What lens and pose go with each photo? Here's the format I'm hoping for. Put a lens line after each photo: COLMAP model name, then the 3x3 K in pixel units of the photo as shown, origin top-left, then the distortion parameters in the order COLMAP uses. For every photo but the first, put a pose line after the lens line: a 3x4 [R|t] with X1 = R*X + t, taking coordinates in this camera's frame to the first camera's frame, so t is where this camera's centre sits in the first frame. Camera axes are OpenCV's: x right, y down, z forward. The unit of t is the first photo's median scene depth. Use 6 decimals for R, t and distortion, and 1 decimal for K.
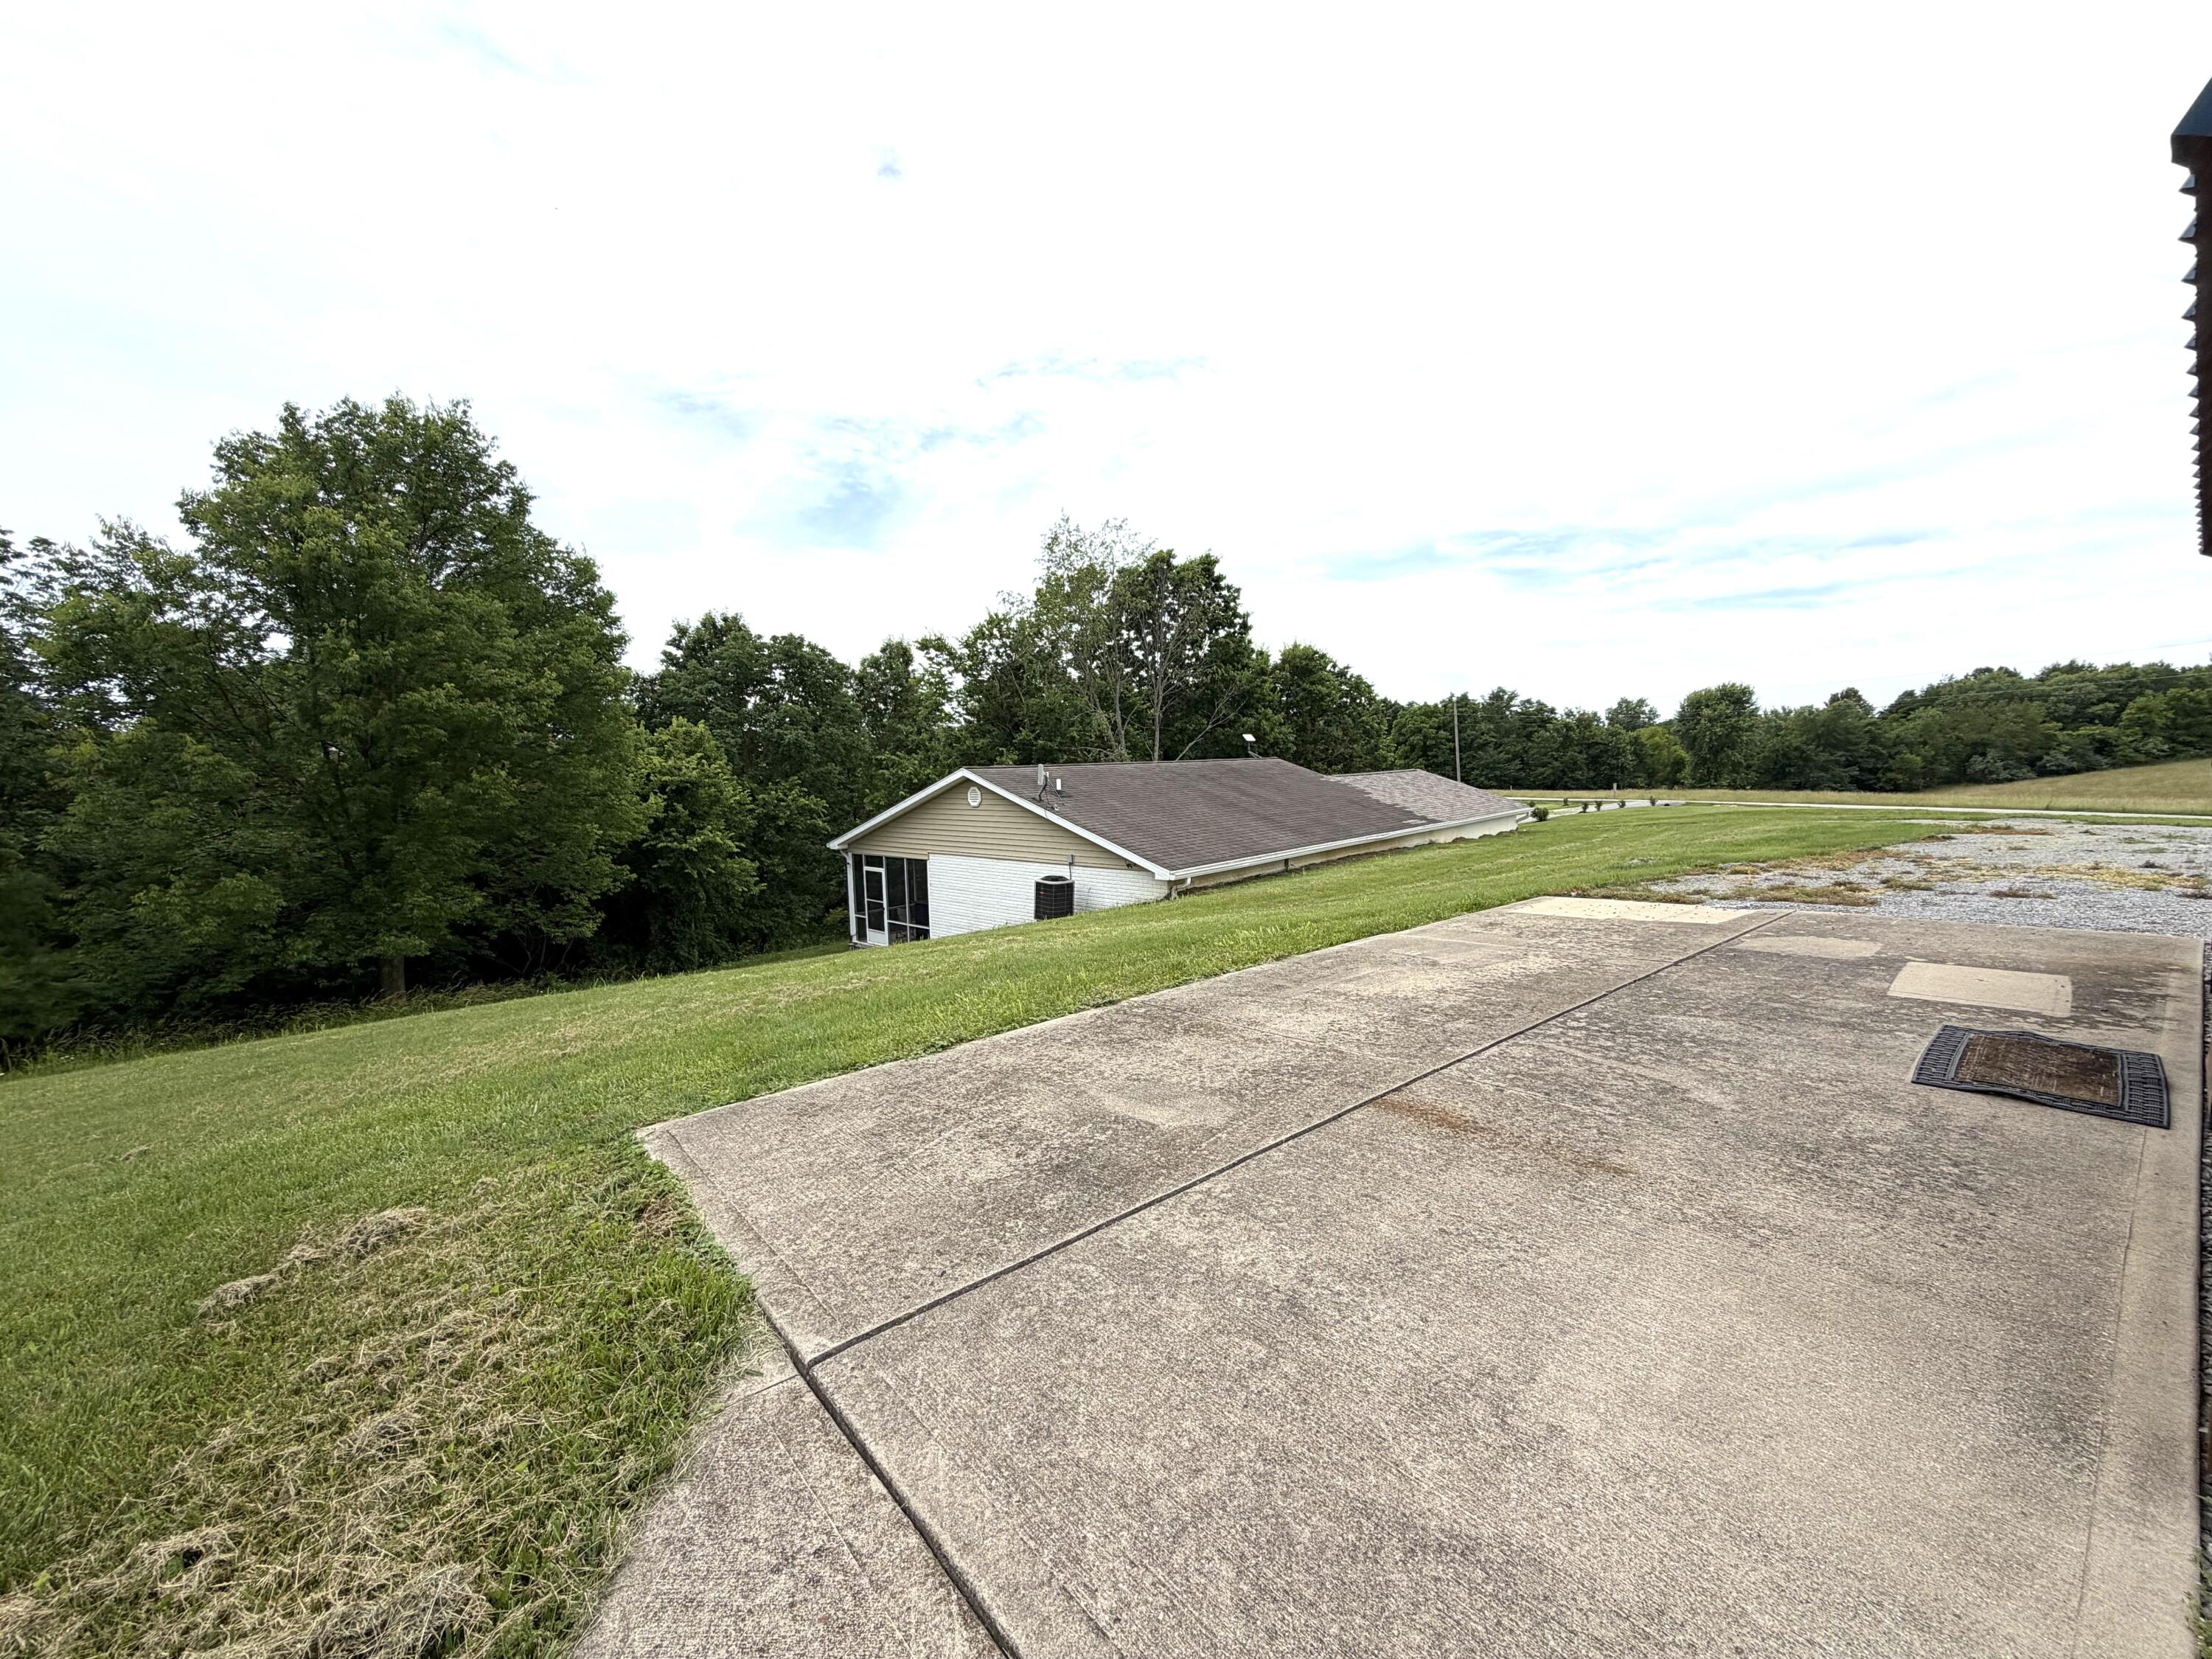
lens RADIAL K [[879.5, 0, 1101.8], [0, 879.5, 822.1], [0, 0, 1]] dist [-0.000024, 0.000179]
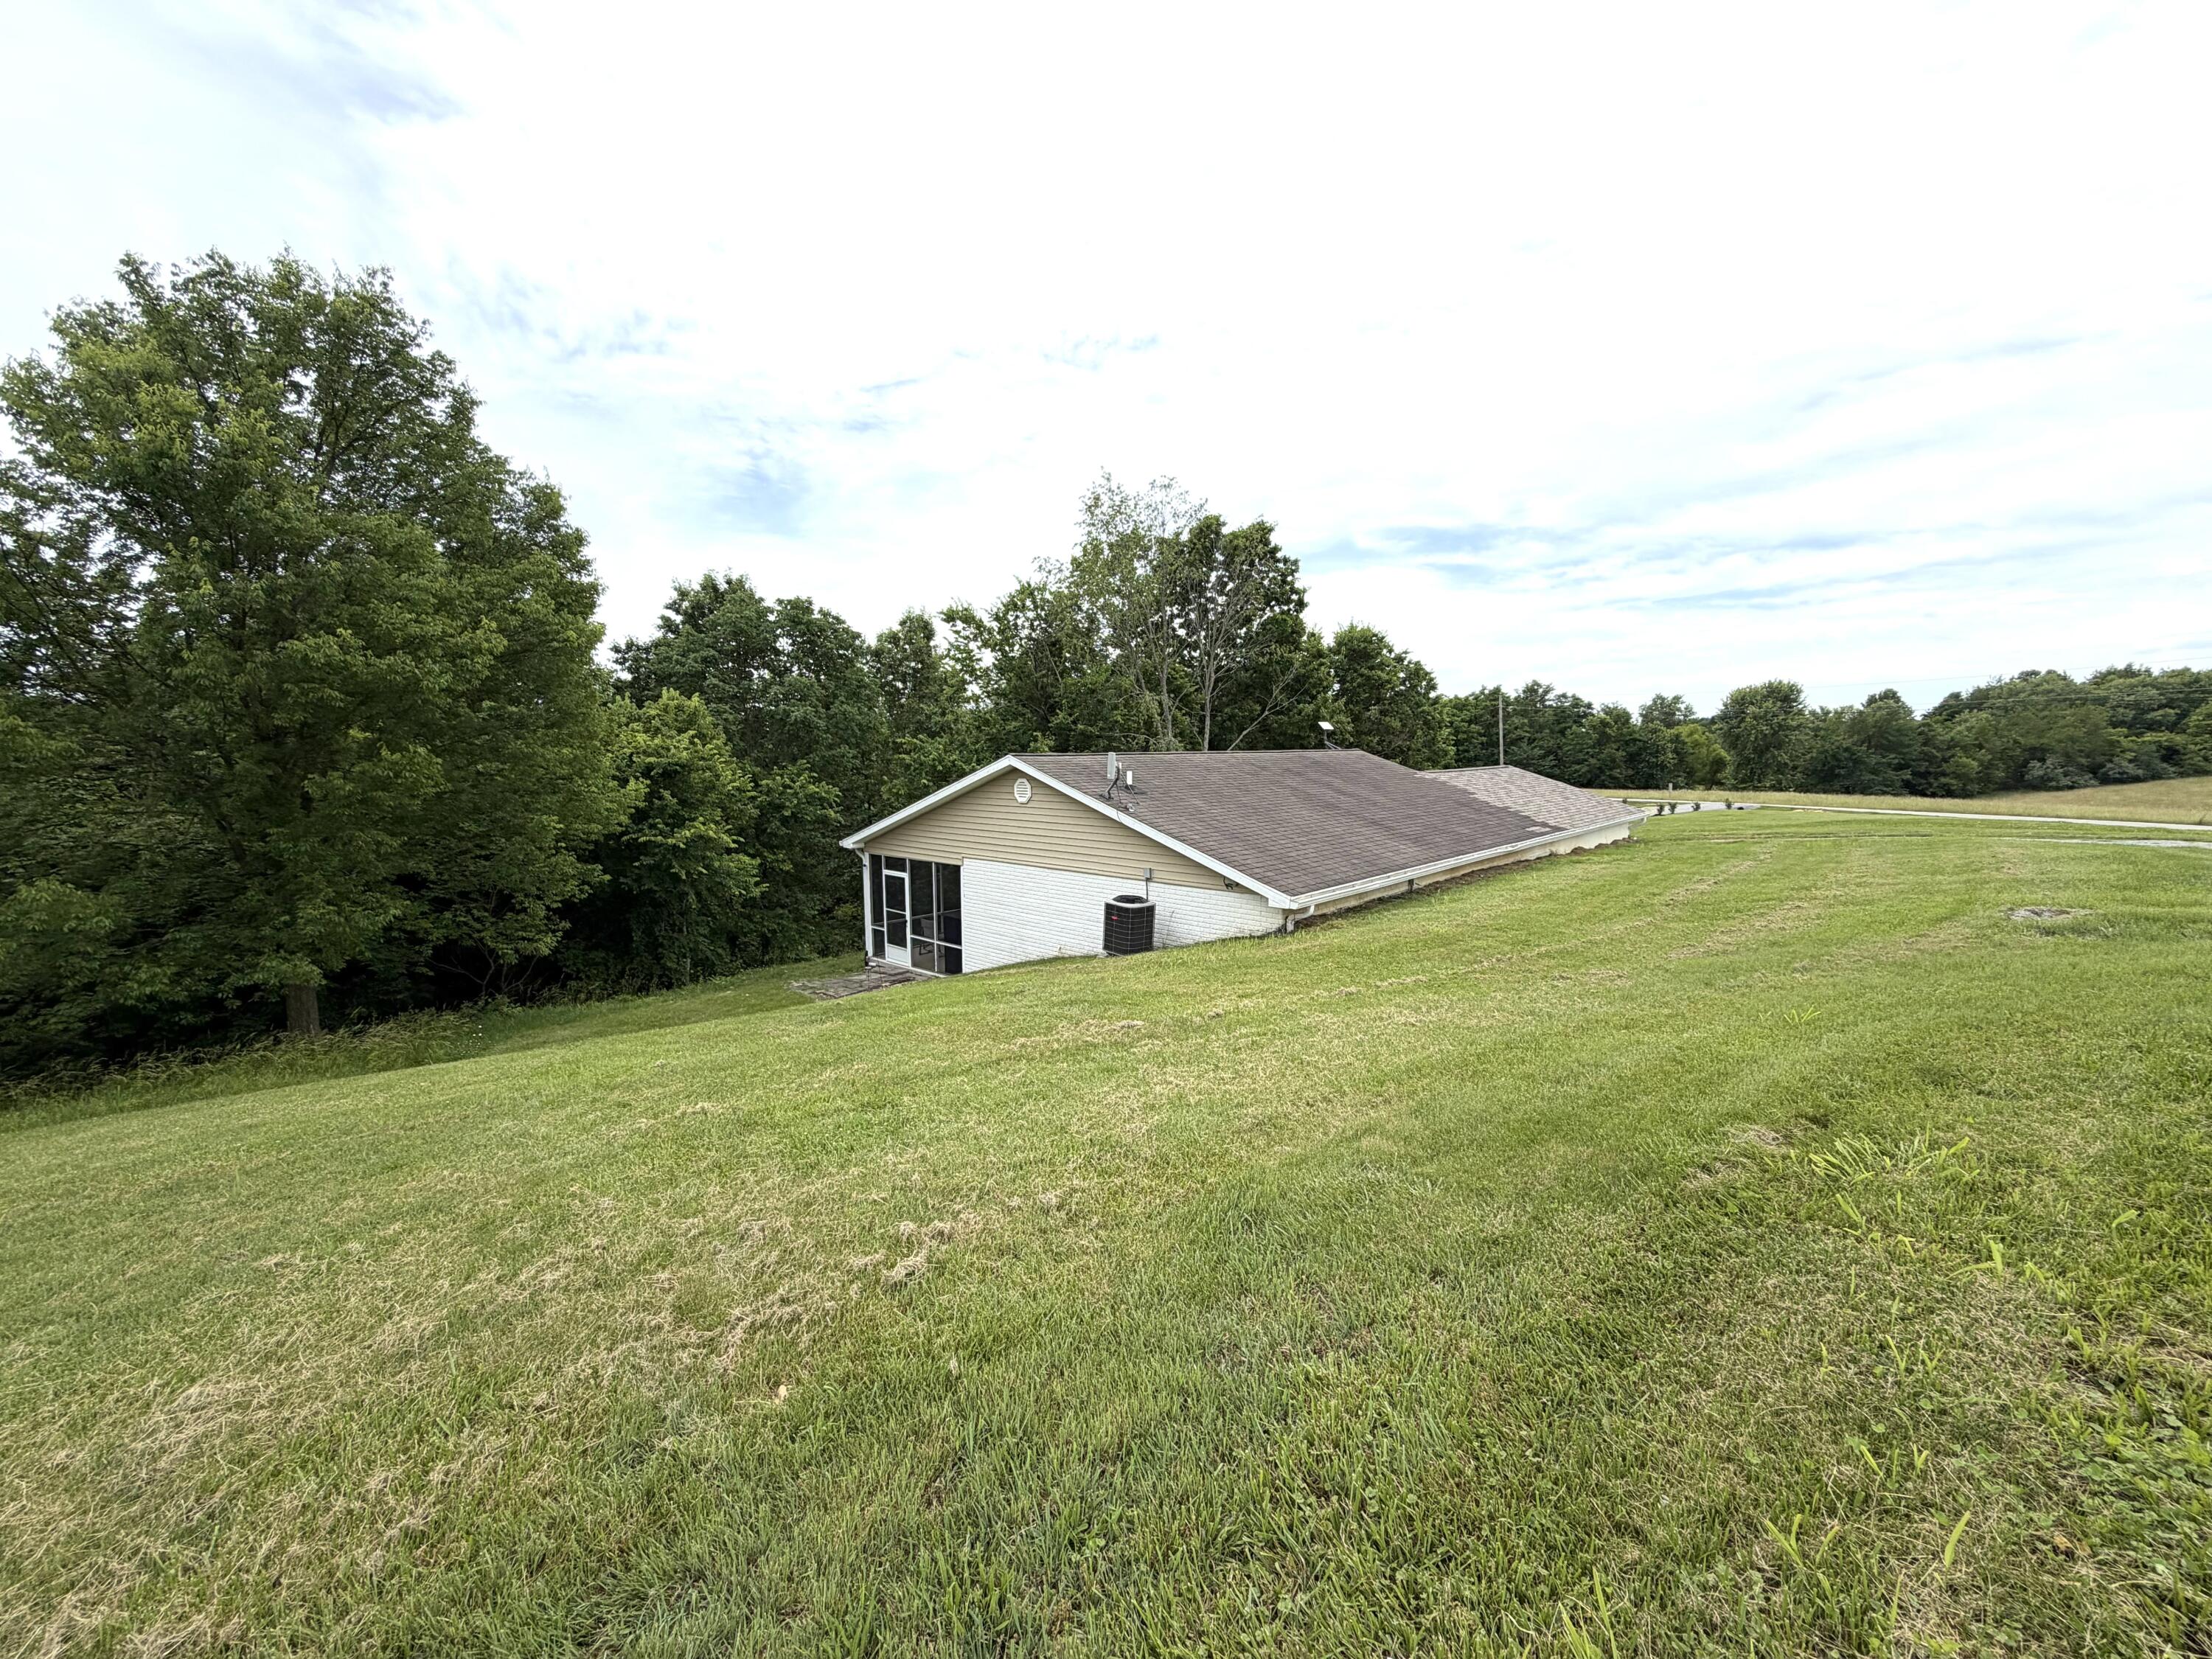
lens RADIAL K [[893.9, 0, 1106.0], [0, 893.9, 829.5], [0, 0, 1]] dist [0.000375, -0.000080]
pose [[0.999726, 0.020763, -0.010802, -0.031491], [-0.020533, 0.999569, 0.020980, -0.006506], [0.011233, -0.020752, 0.999722, 0.095486]]
